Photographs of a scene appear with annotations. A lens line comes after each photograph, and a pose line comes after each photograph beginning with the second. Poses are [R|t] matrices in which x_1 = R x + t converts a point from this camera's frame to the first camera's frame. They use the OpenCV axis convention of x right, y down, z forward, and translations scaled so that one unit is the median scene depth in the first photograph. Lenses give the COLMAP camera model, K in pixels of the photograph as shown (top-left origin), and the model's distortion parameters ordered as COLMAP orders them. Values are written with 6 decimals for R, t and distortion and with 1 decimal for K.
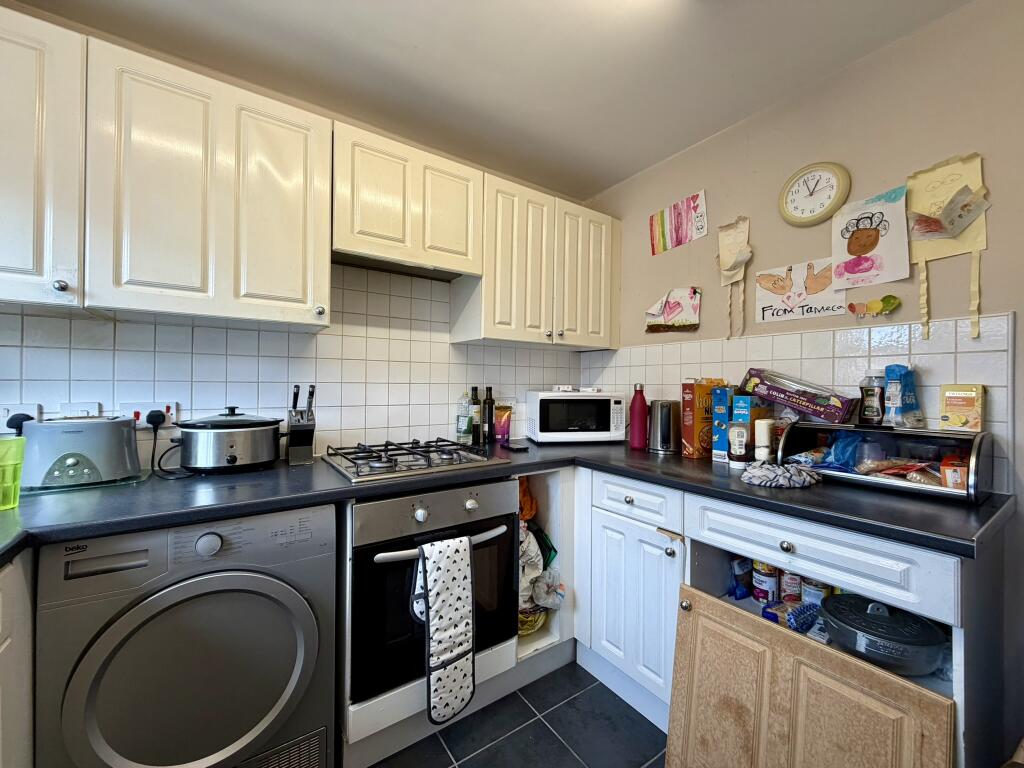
lens RADIAL K [[406.0, 0, 513.1], [0, 406.0, 381.4], [0, 0, 1]] dist [0.000306, -0.000391]
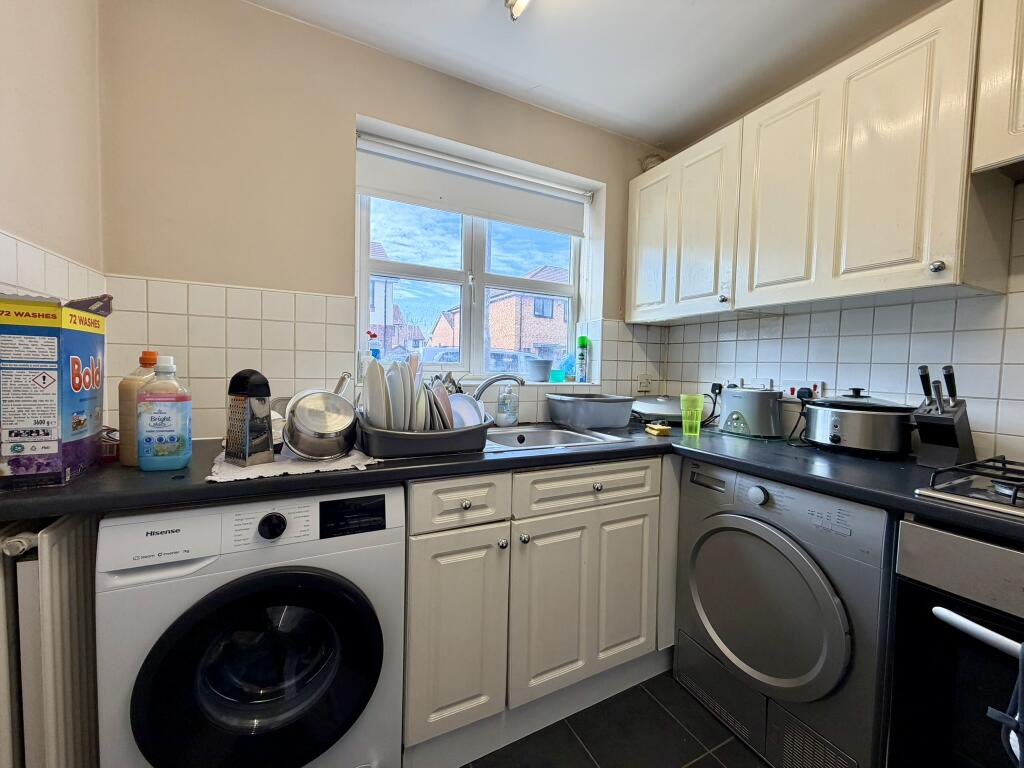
lens RADIAL K [[406.0, 0, 515.0], [0, 406.0, 381.4], [0, 0, 1]] dist [0.000306, -0.000391]
pose [[-0.135883, 0.029059, -0.990299, 0.388352], [-0.015223, 0.999391, 0.031414, 0.028857], [0.990608, 0.019344, -0.135358, 0.330472]]
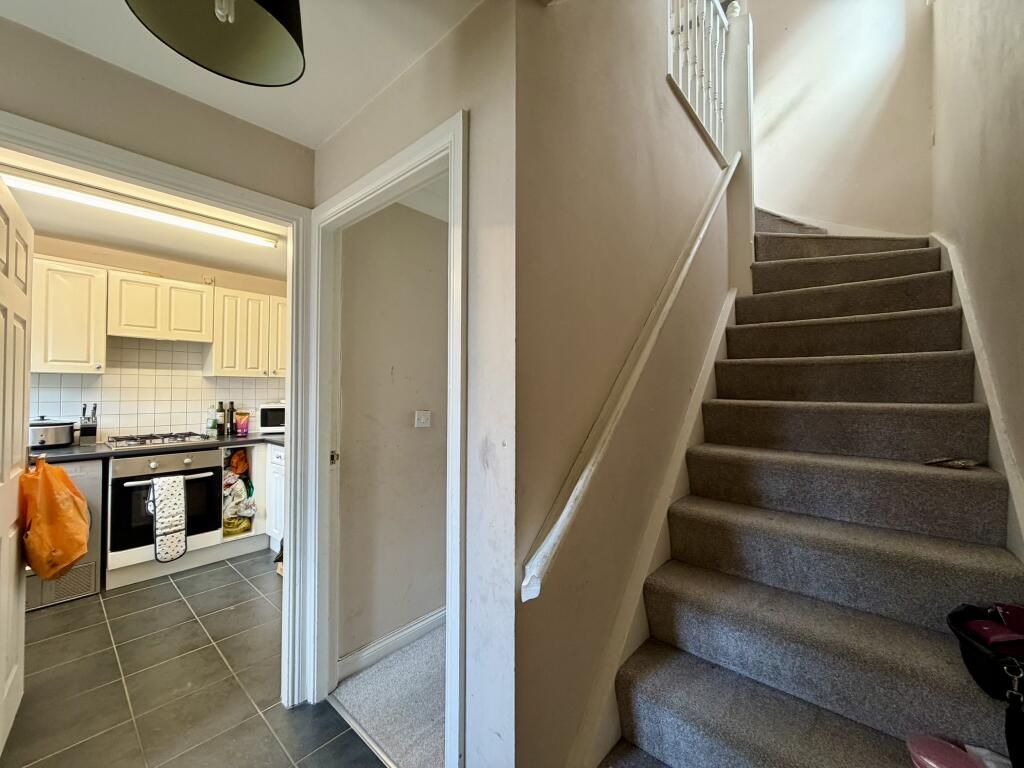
lens RADIAL K [[406.0, 0, 511.2], [0, 406.0, 382.8], [0, 0, 1]] dist [0.000306, -0.000391]
pose [[0.970477, 0.000383, 0.241192, 1.019670], [0.001458, 0.999971, -0.007455, -0.077620], [-0.241188, 0.007587, 0.970449, -1.434145]]
